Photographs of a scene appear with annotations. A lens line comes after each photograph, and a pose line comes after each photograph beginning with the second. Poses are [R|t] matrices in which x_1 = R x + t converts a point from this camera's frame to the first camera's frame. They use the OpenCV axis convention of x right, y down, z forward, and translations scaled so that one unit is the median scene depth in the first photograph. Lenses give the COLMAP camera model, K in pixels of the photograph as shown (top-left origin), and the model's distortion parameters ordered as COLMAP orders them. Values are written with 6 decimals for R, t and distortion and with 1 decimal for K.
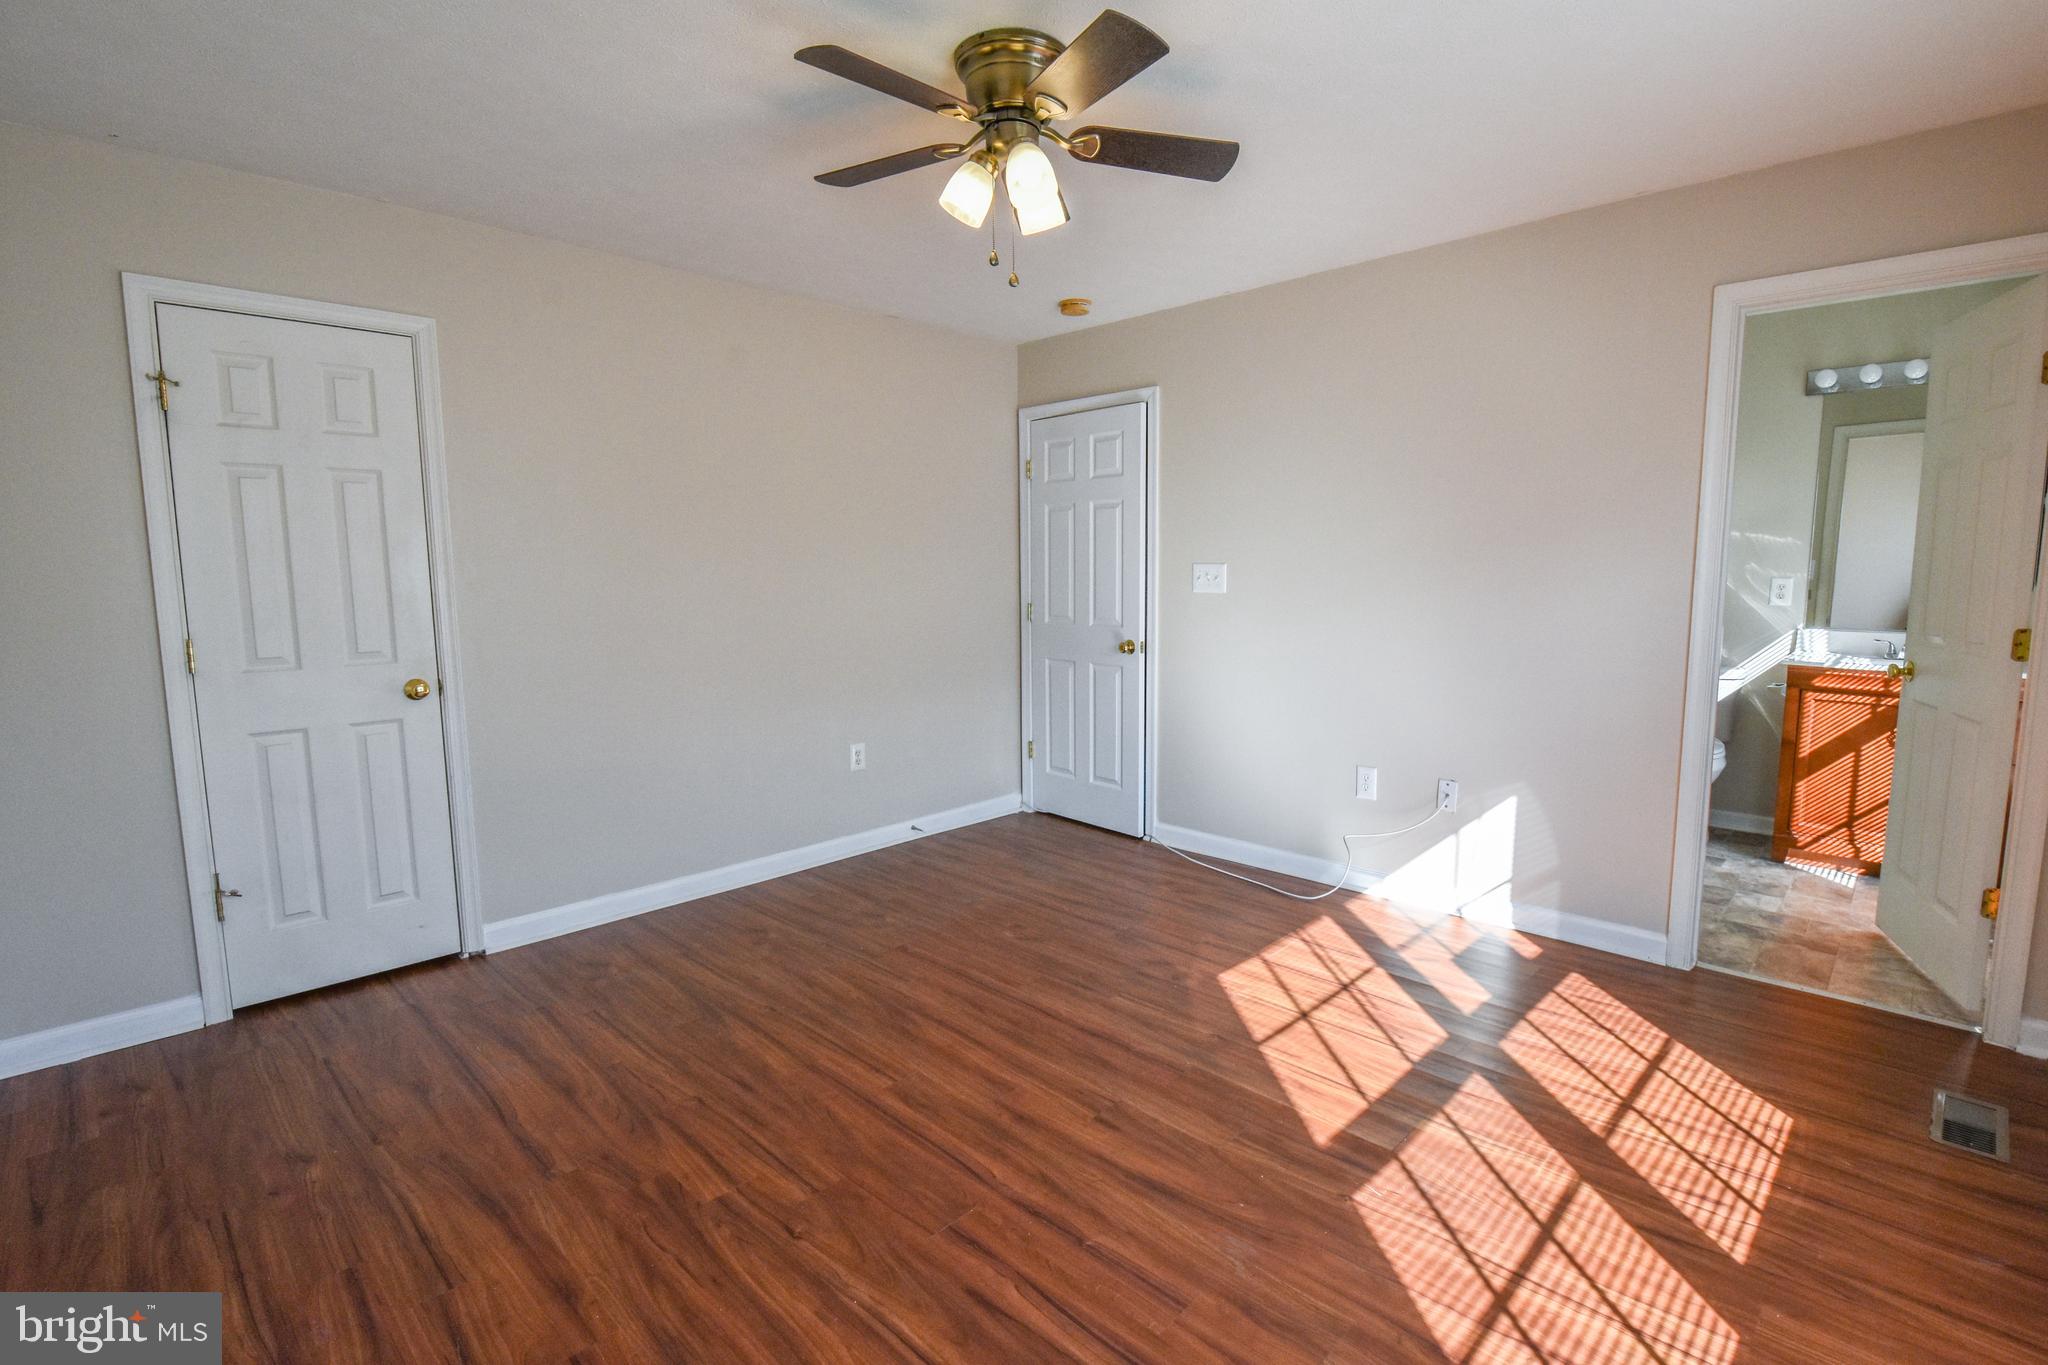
lens RADIAL K [[965.5, 0, 1053.2], [0, 965.5, 682.0], [0, 0, 1]] dist [0.001793, -0.014973]
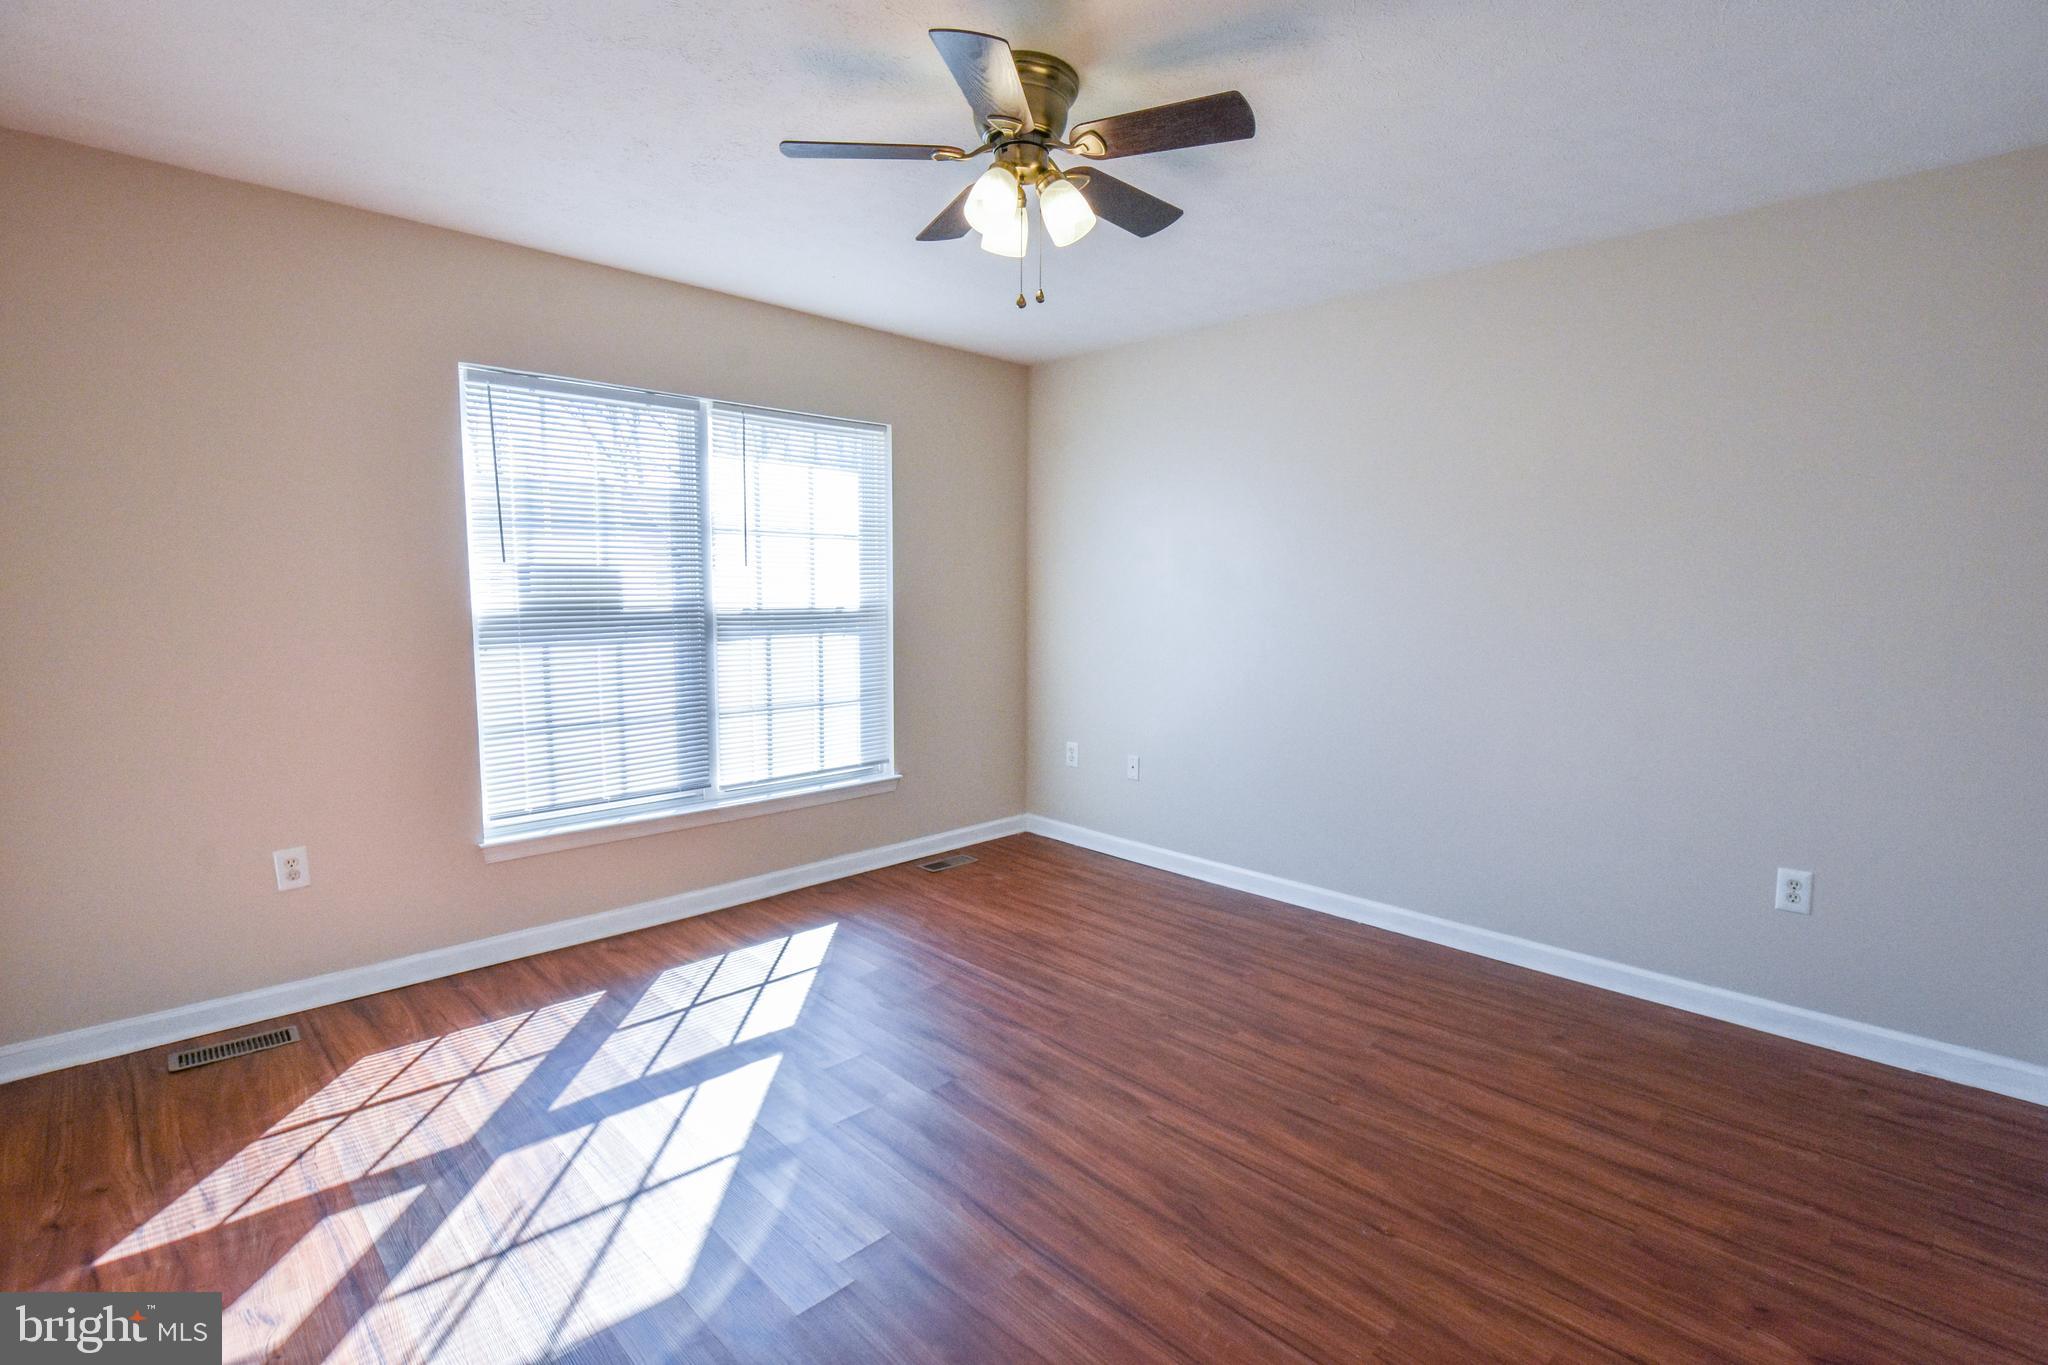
lens RADIAL K [[965.5, 0, 1053.2], [0, 965.5, 682.0], [0, 0, 1]] dist [0.001793, -0.014973]
pose [[-0.999955, -0.002578, 0.009144, -0.068751], [-0.000563, 0.976883, 0.213772, -0.205809], [-0.009484, 0.213758, -0.976841, 1.718714]]
